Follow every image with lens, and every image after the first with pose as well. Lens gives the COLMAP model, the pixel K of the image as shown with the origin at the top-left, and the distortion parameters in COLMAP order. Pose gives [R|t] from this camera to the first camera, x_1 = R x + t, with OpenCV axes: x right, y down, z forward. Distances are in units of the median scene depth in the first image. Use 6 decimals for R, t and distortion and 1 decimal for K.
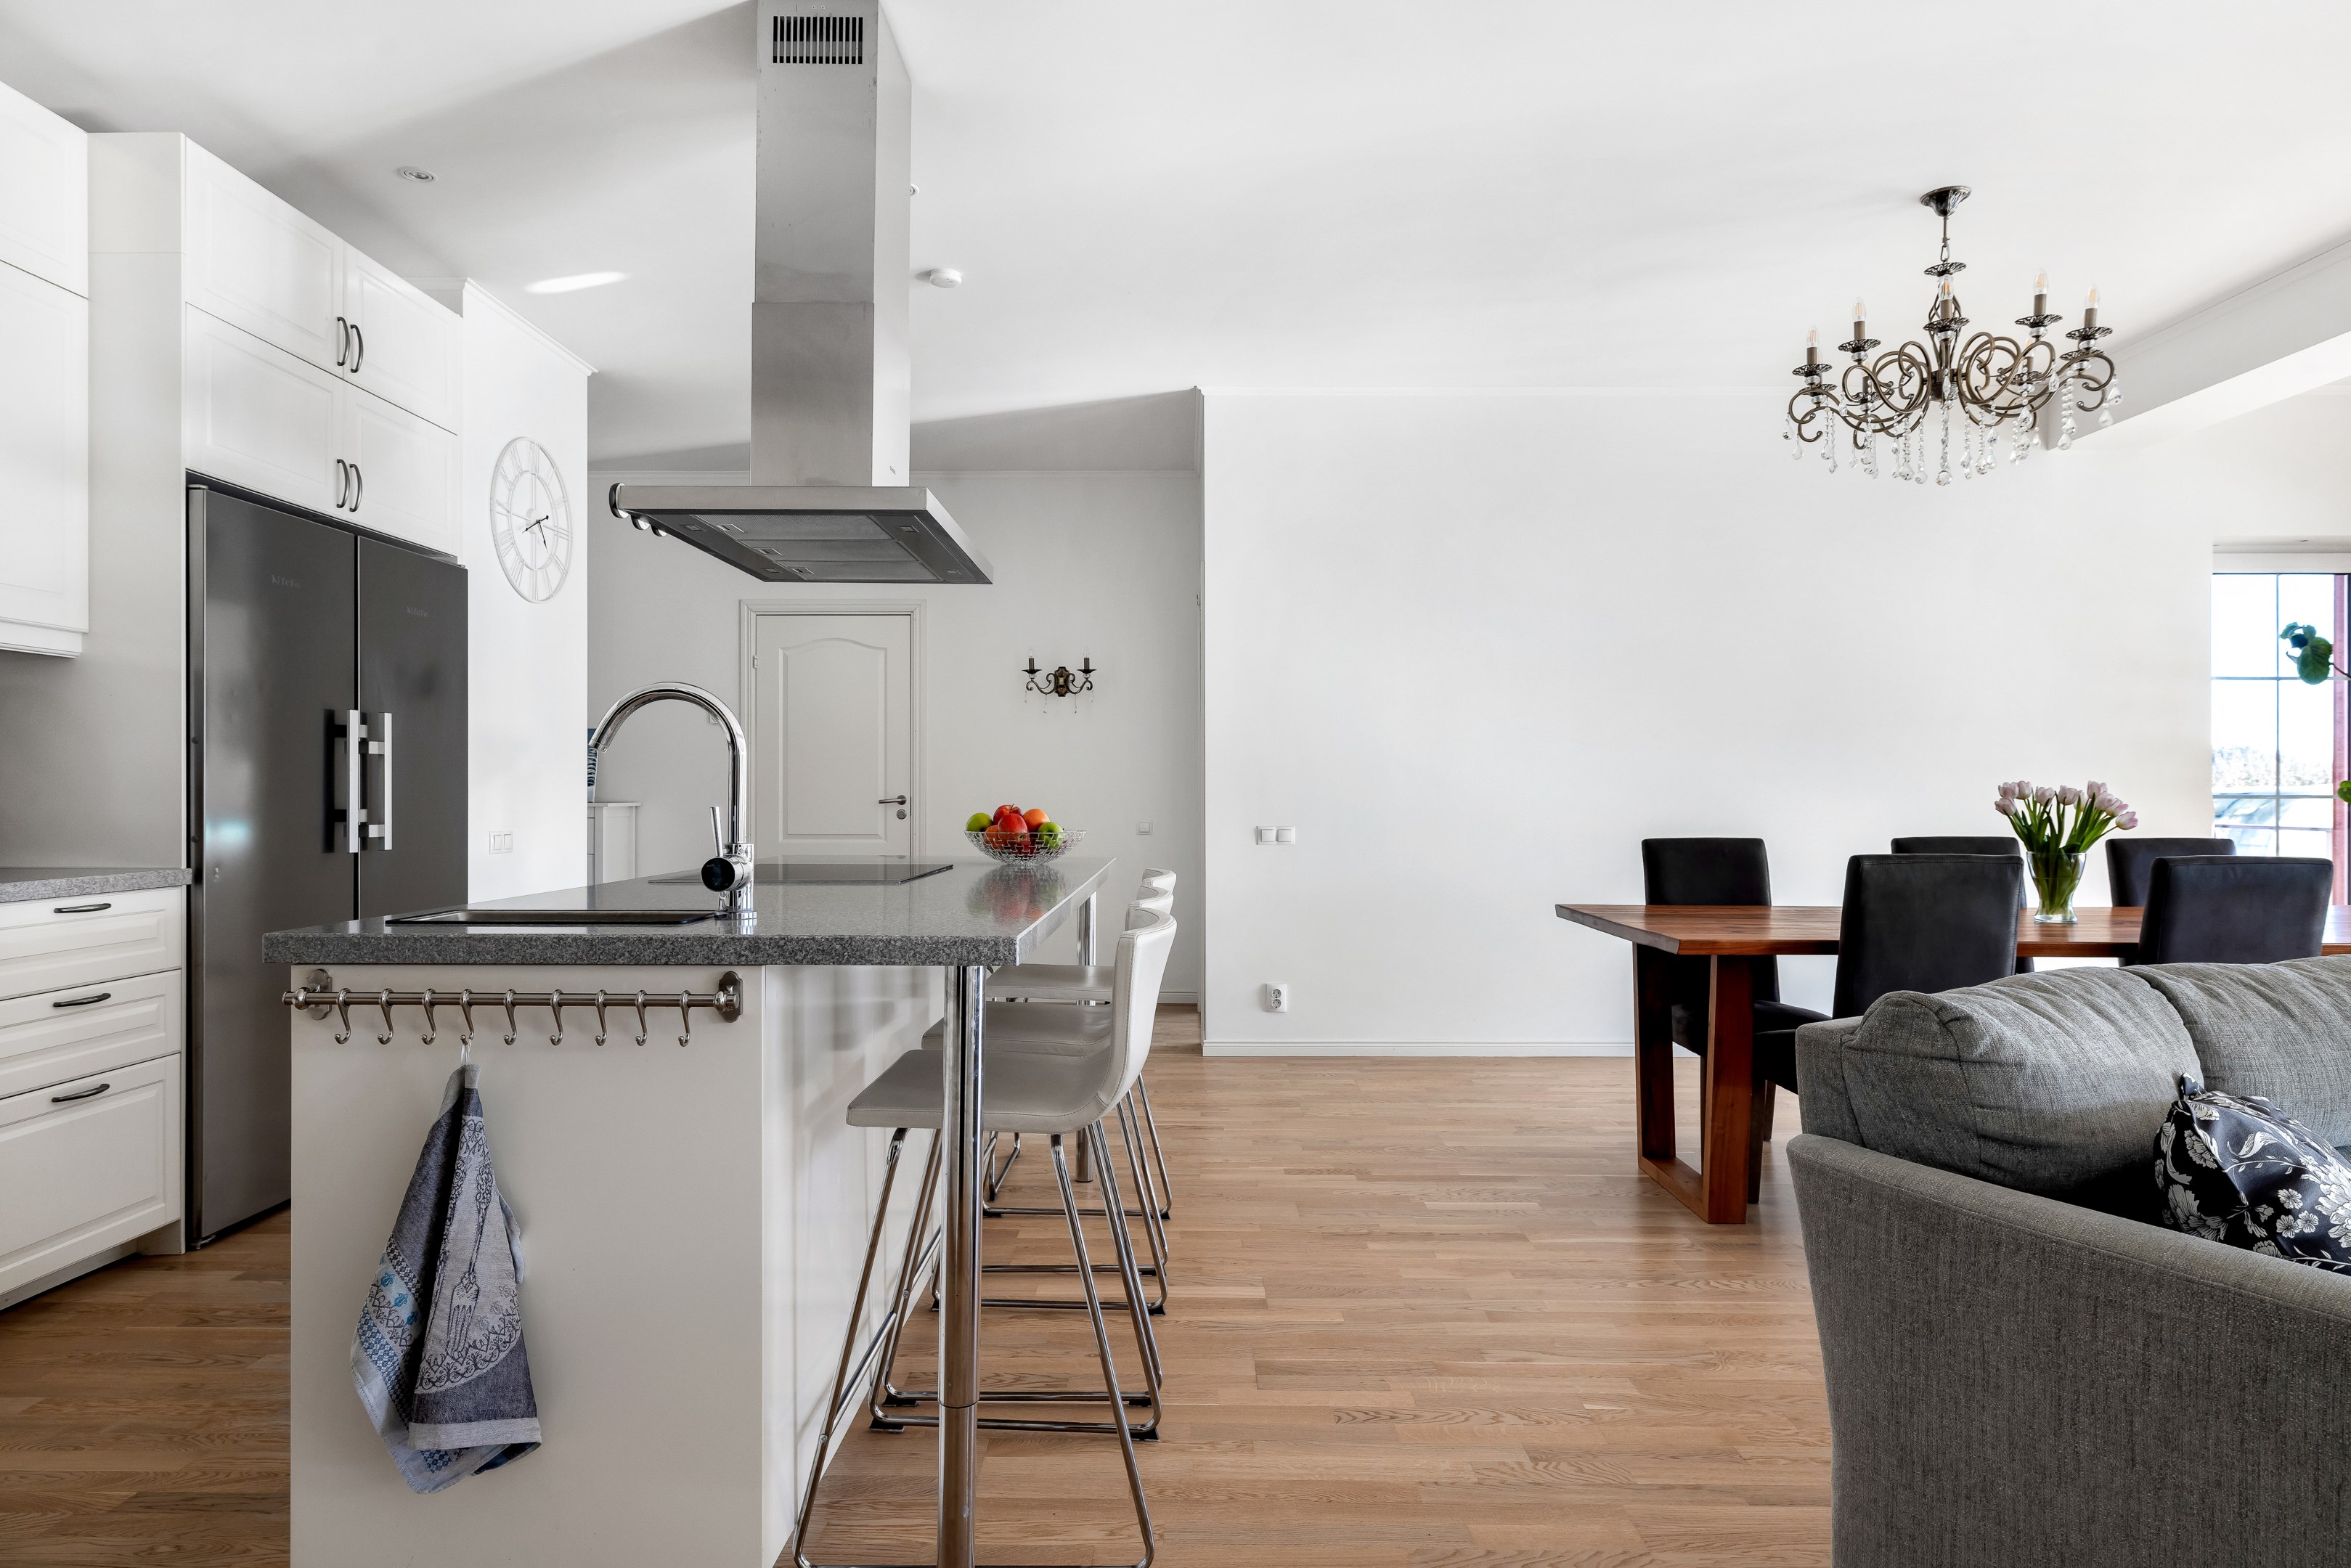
lens RADIAL K [[1398.1, 0, 1170.8], [0, 1398.1, 780.1], [0, 0, 1]] dist [-0.004219, 0.000016]
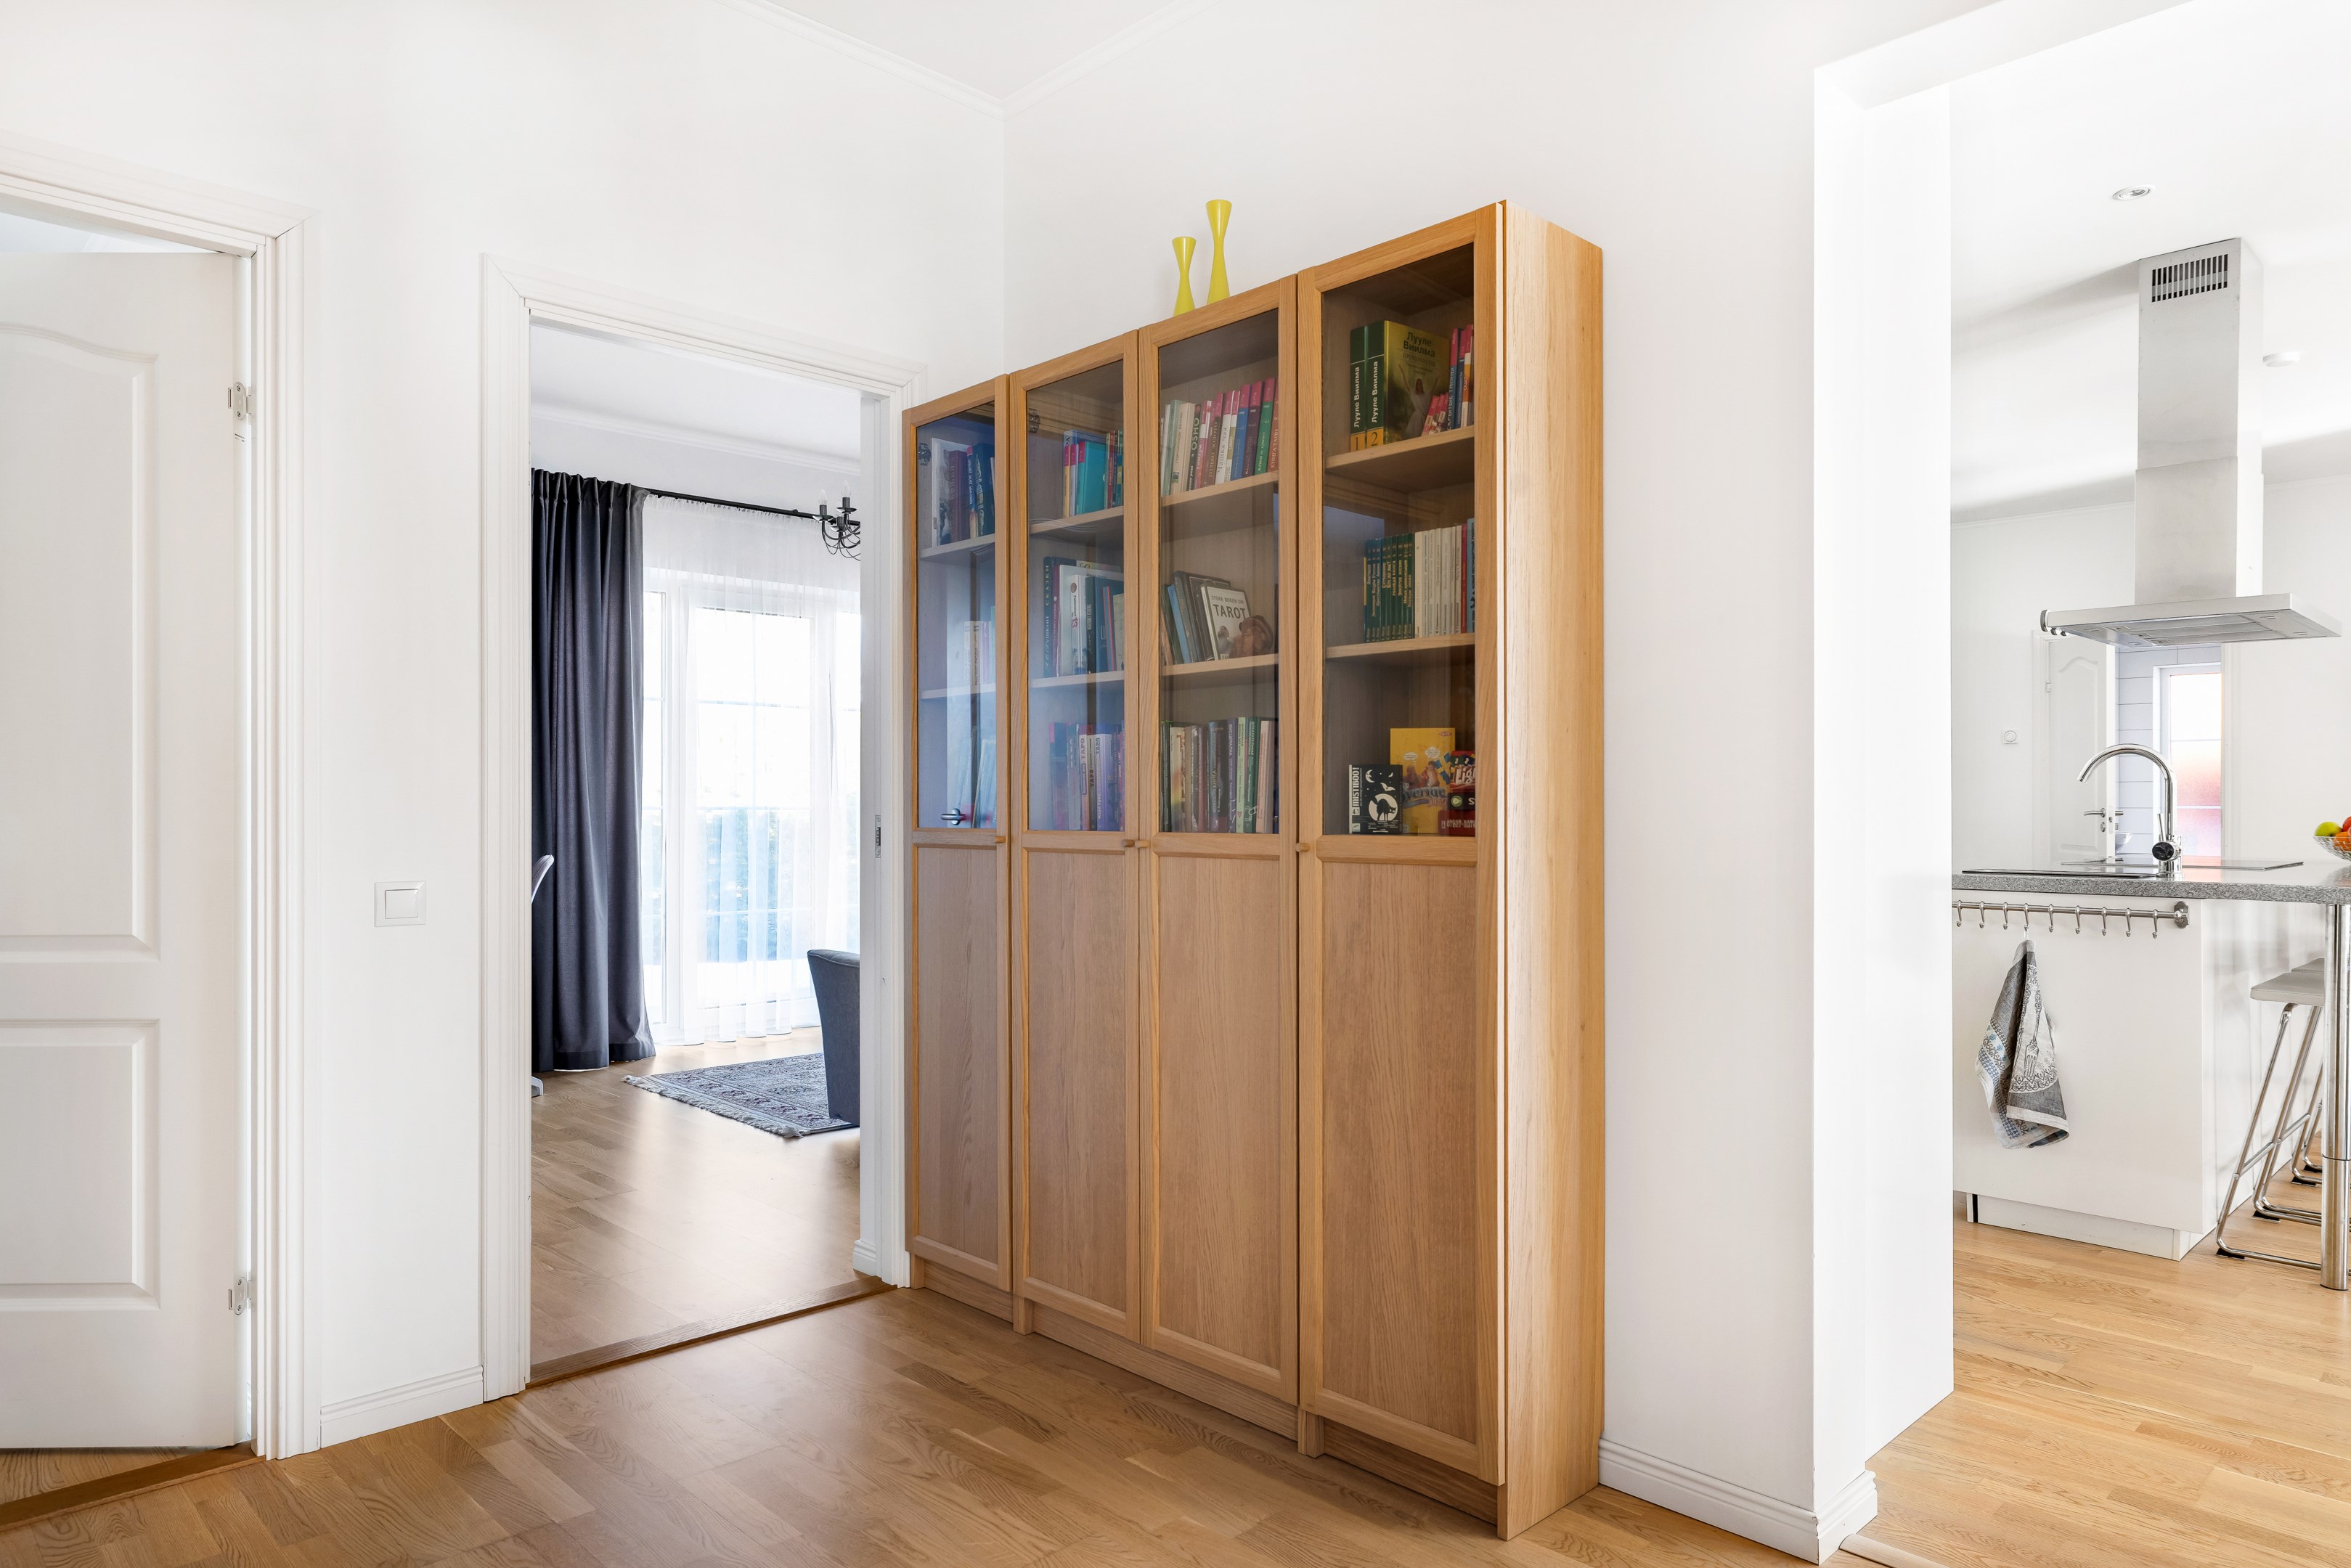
lens RADIAL K [[1460.0, 0, 1170.9], [0, 1460.0, 800.8], [0, 0, 1]] dist [0.004725, 0.001500]
pose [[0.707905, -0.002036, -0.706305, 0.114391], [0.006682, 0.999970, 0.003814, -0.014893], [0.706276, -0.007419, 0.707898, -1.364288]]
